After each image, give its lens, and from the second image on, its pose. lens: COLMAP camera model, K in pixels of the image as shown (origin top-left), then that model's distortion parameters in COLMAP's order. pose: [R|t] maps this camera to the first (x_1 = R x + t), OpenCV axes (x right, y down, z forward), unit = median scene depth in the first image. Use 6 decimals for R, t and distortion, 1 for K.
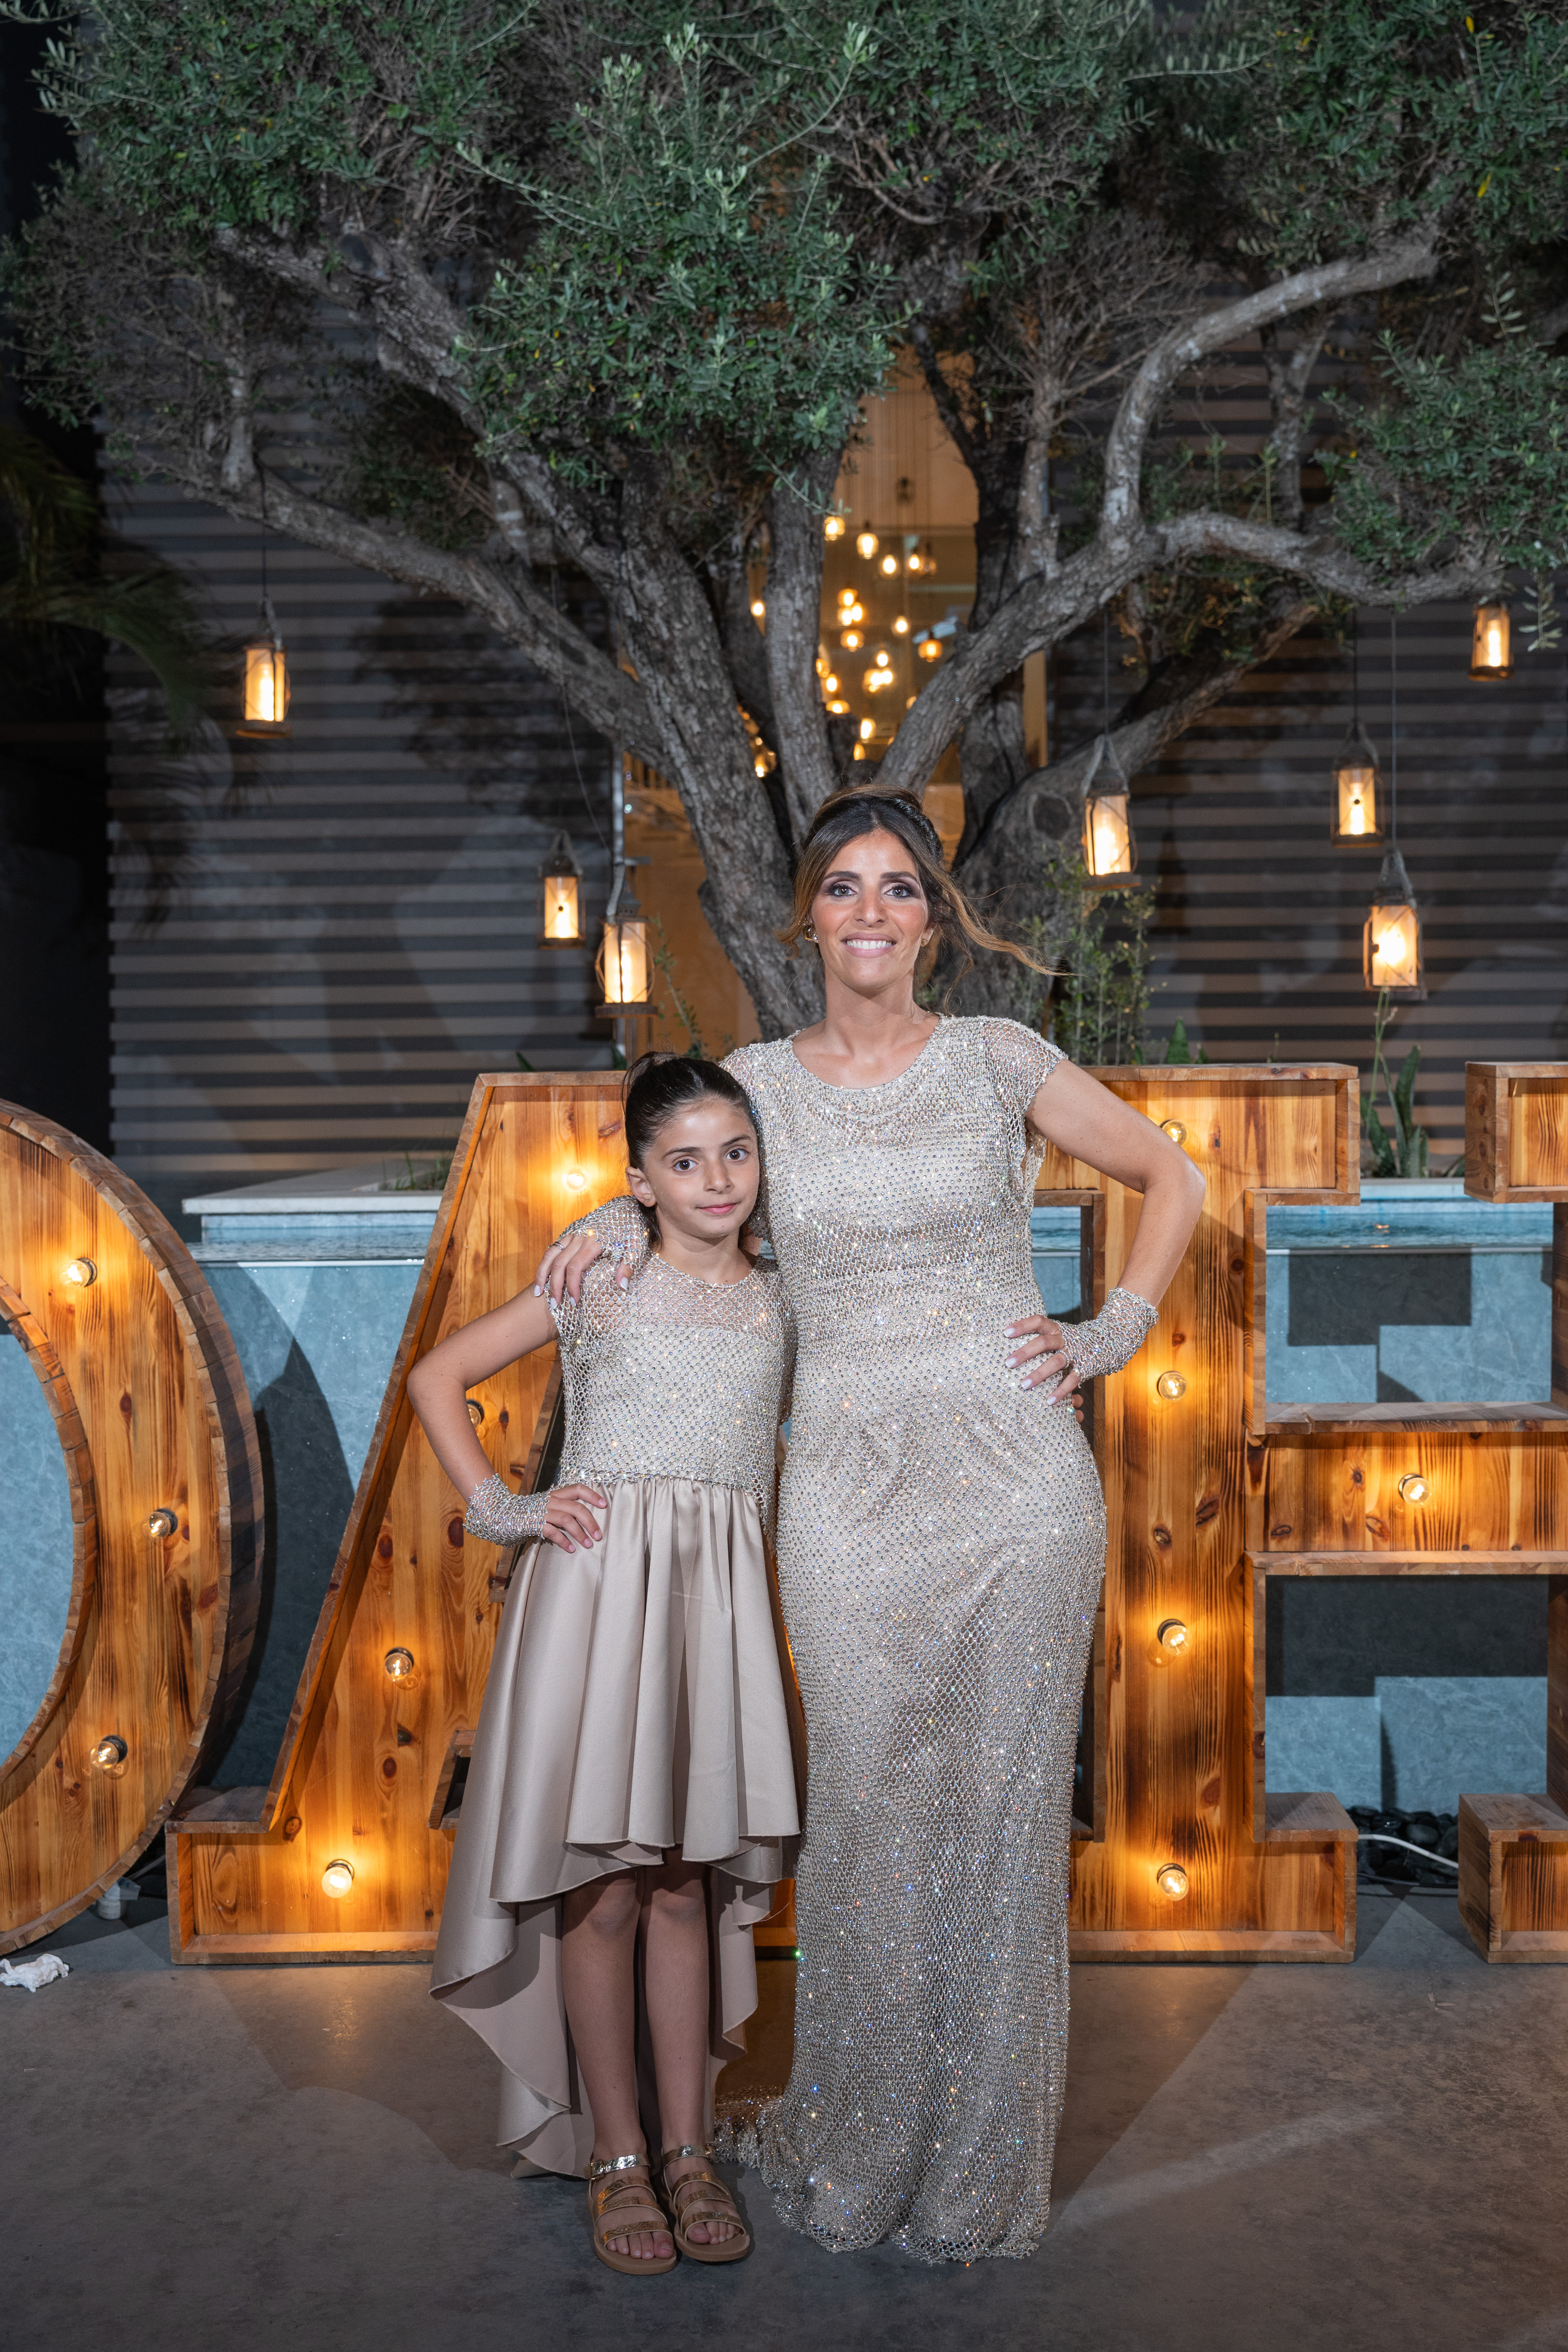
lens RADIAL K [[2479.2, 0, 786.1], [0, 2479.2, 1163.6], [0, 0, 1]] dist [-0.002226, -0.010506]
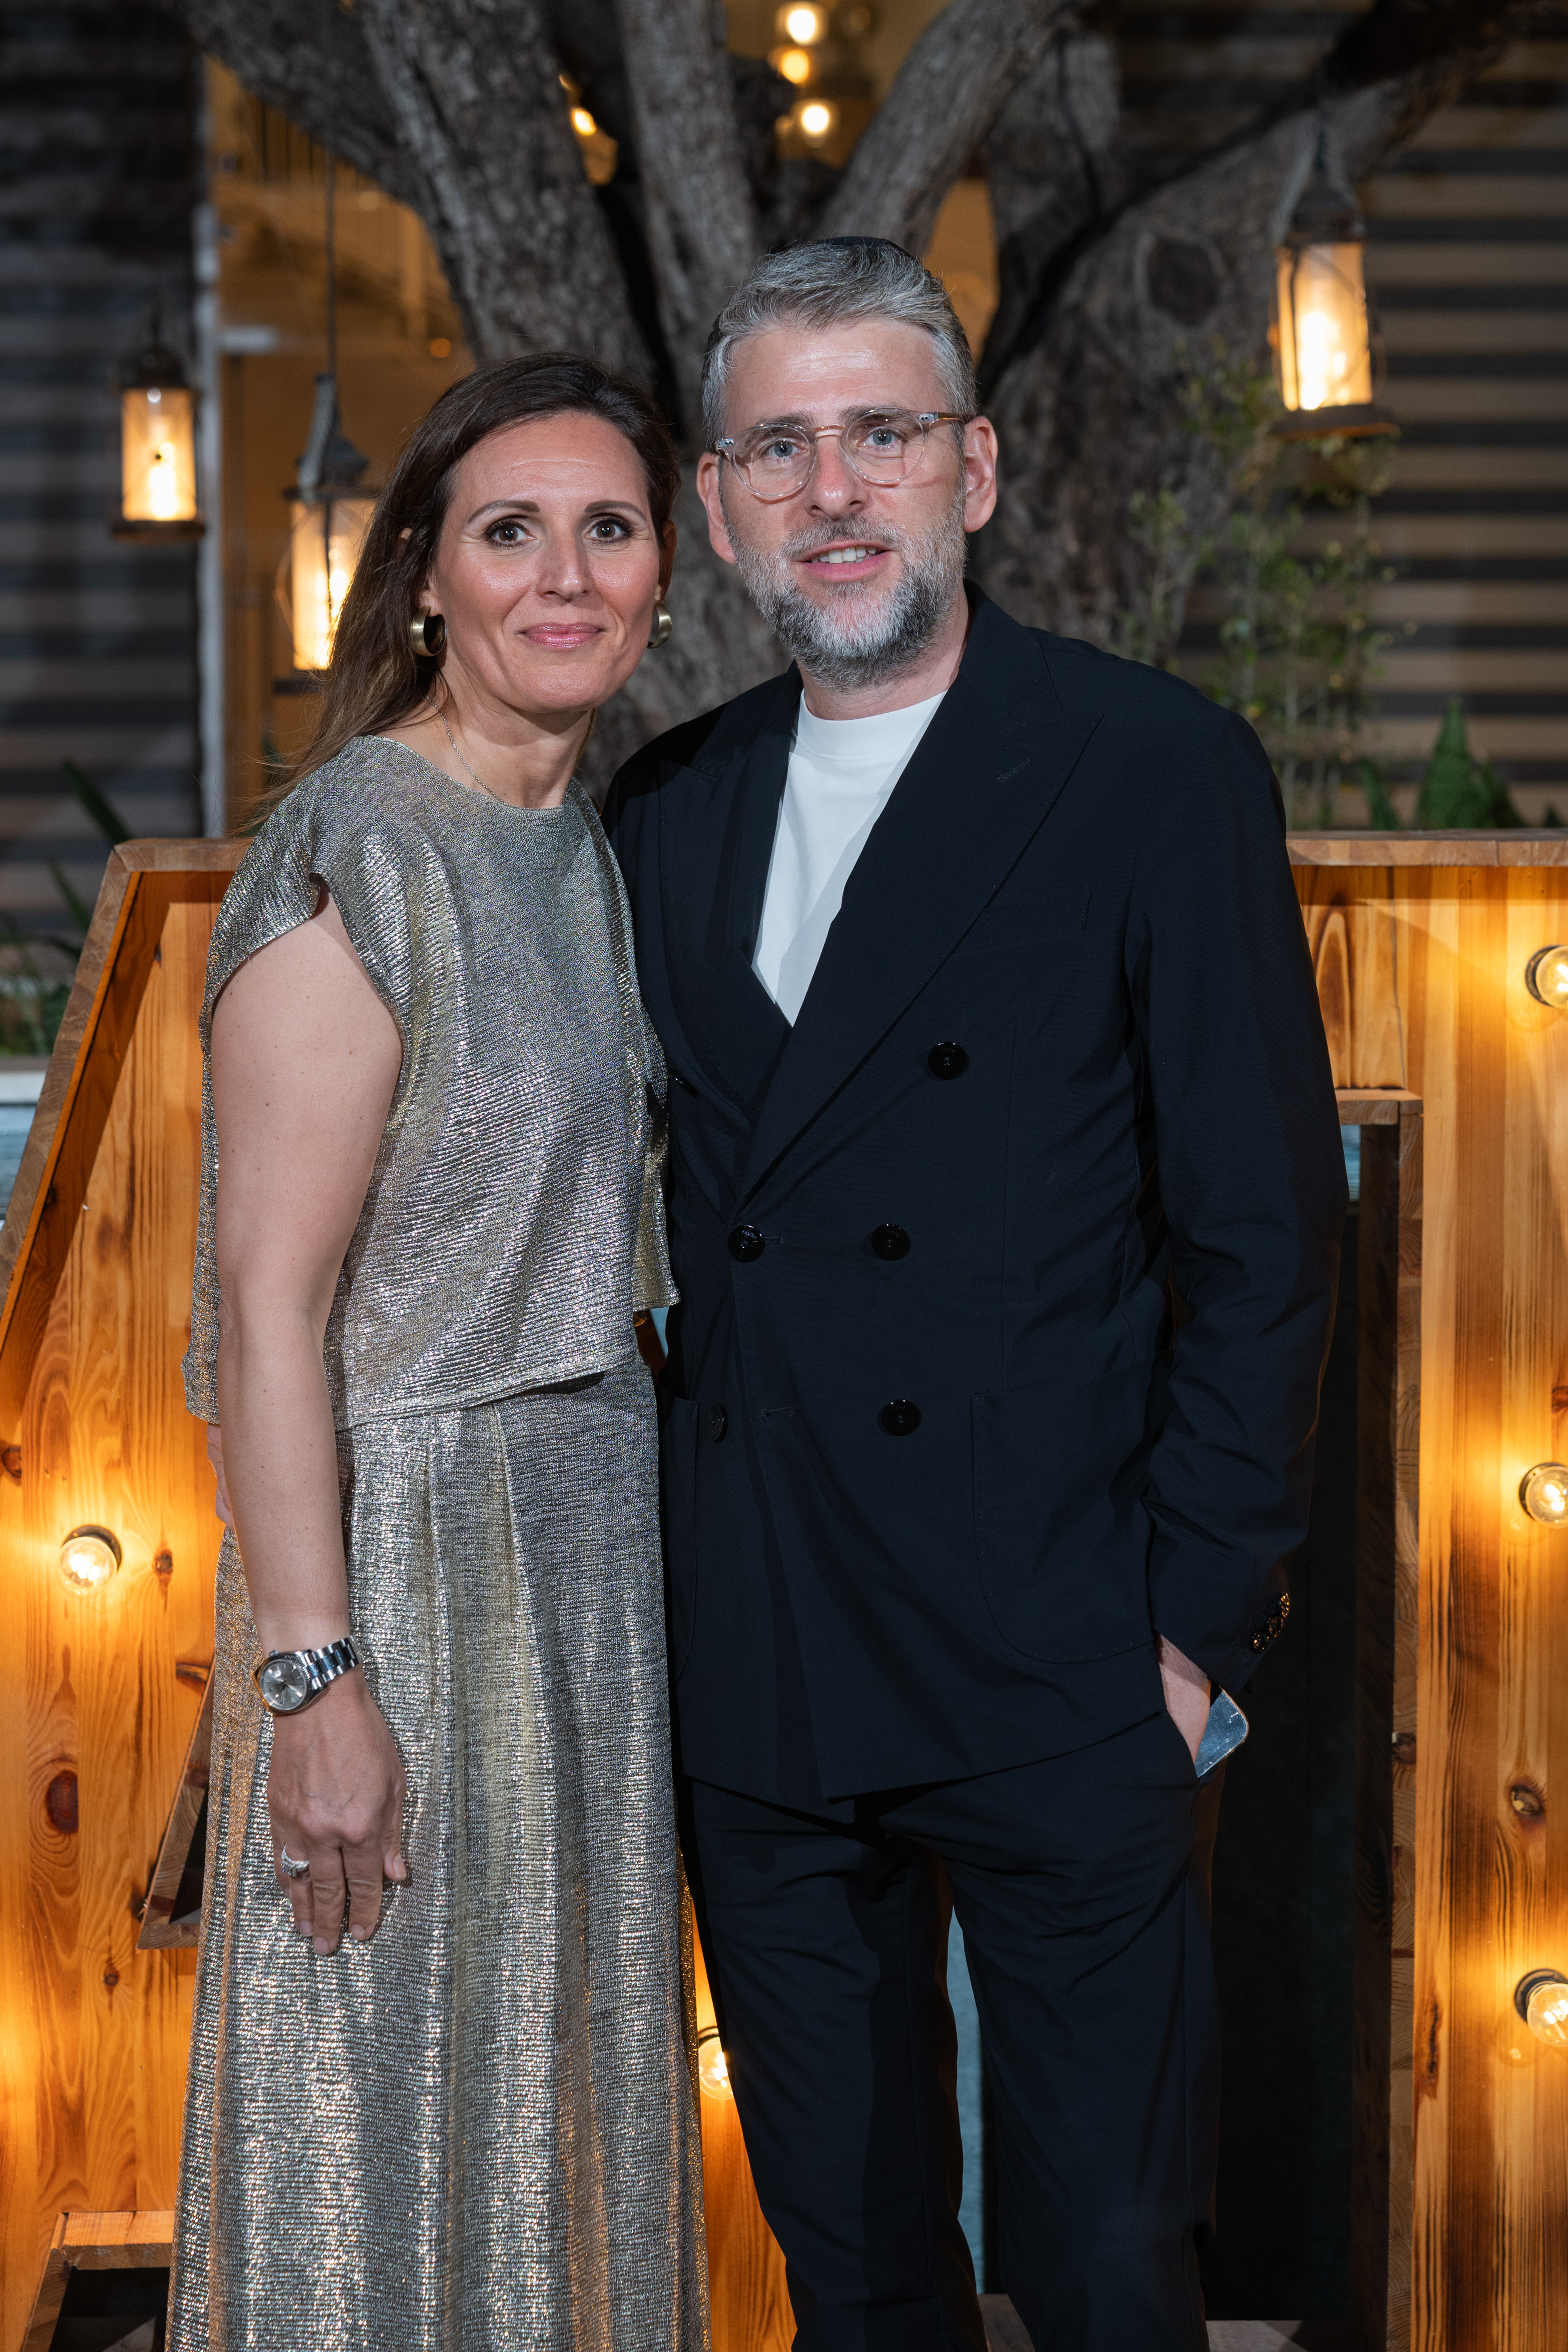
lens RADIAL K [[4984.9, 0, 793.2], [0, 4984.9, 1159.9], [0, 0, 1]] dist [0.029427, -0.285852]
pose [[0.998173, 0.000145, 0.060424, -0.035117], [-0.002748, 0.999071, 0.043001, -0.011759], [-0.060361, -0.043088, 0.997246, 0.025830]]
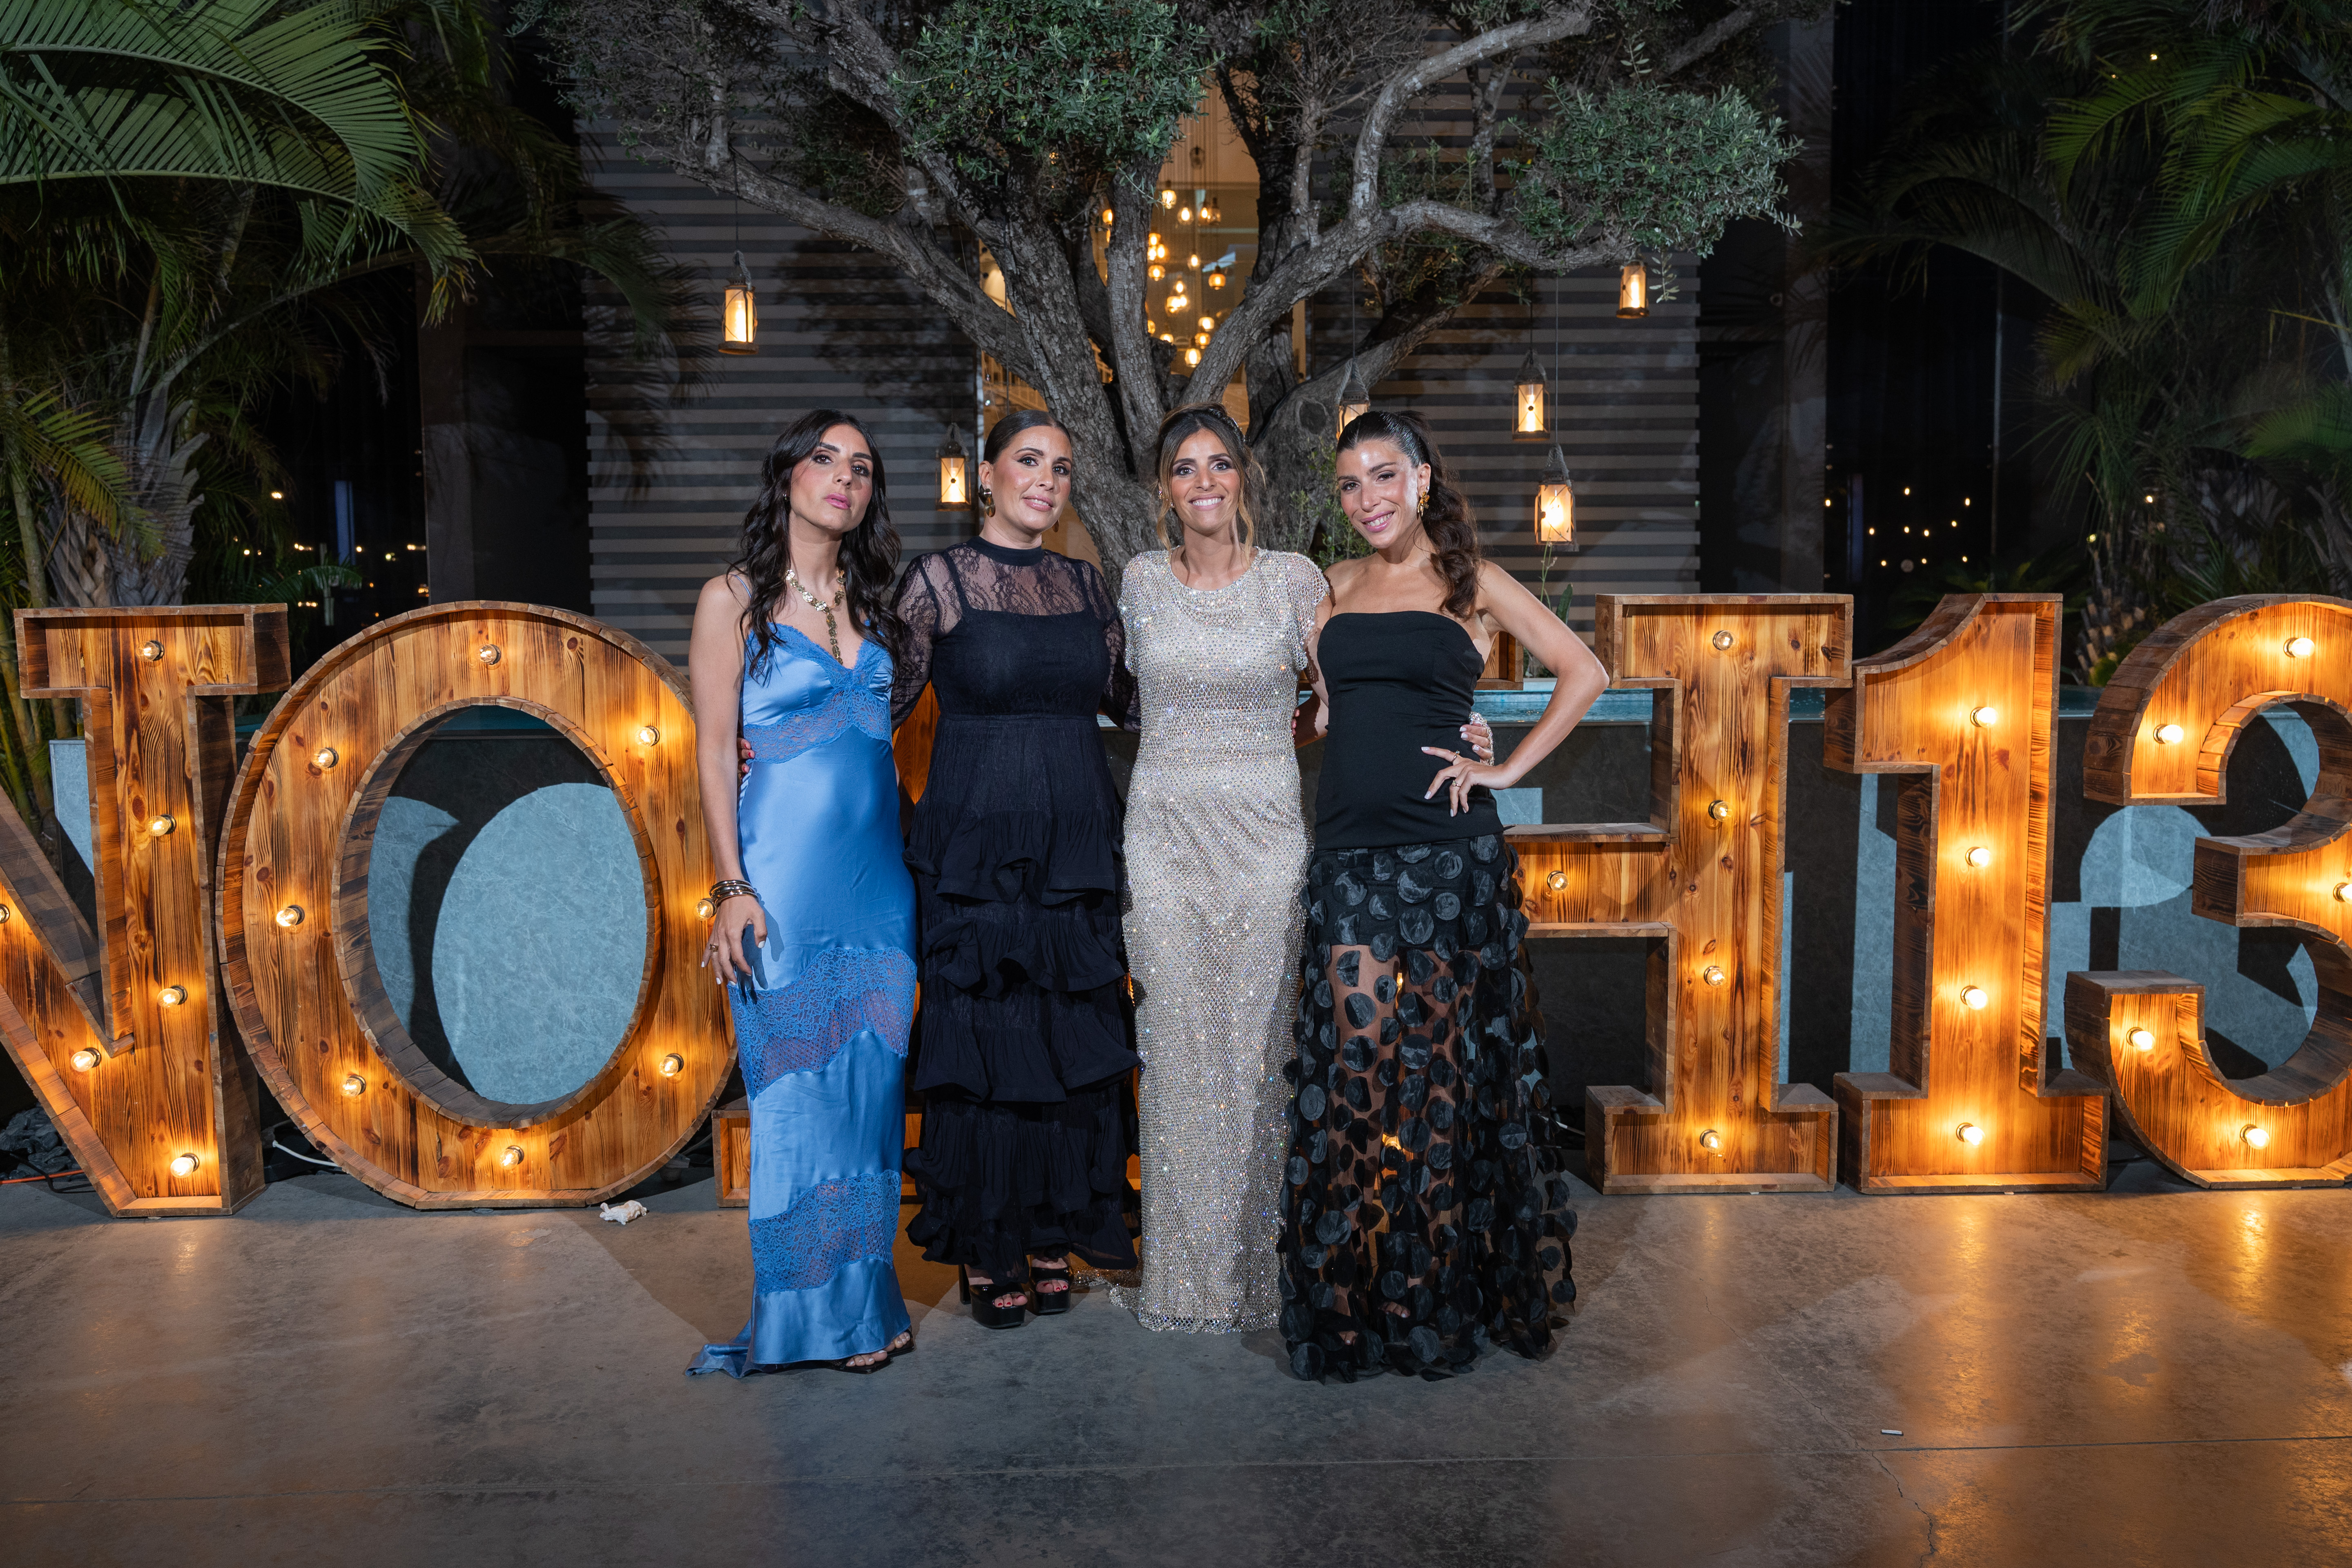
lens RADIAL K [[1931.6, 0, 1195.6], [0, 1931.6, 770.2], [0, 0, 1]] dist [-0.002042, 0.001473]
pose [[0.998752, -0.000800, 0.049945, -0.014876], [-0.001571, 0.998875, 0.047405, 0.006836], [-0.049926, -0.047424, 0.997626, -0.098117]]
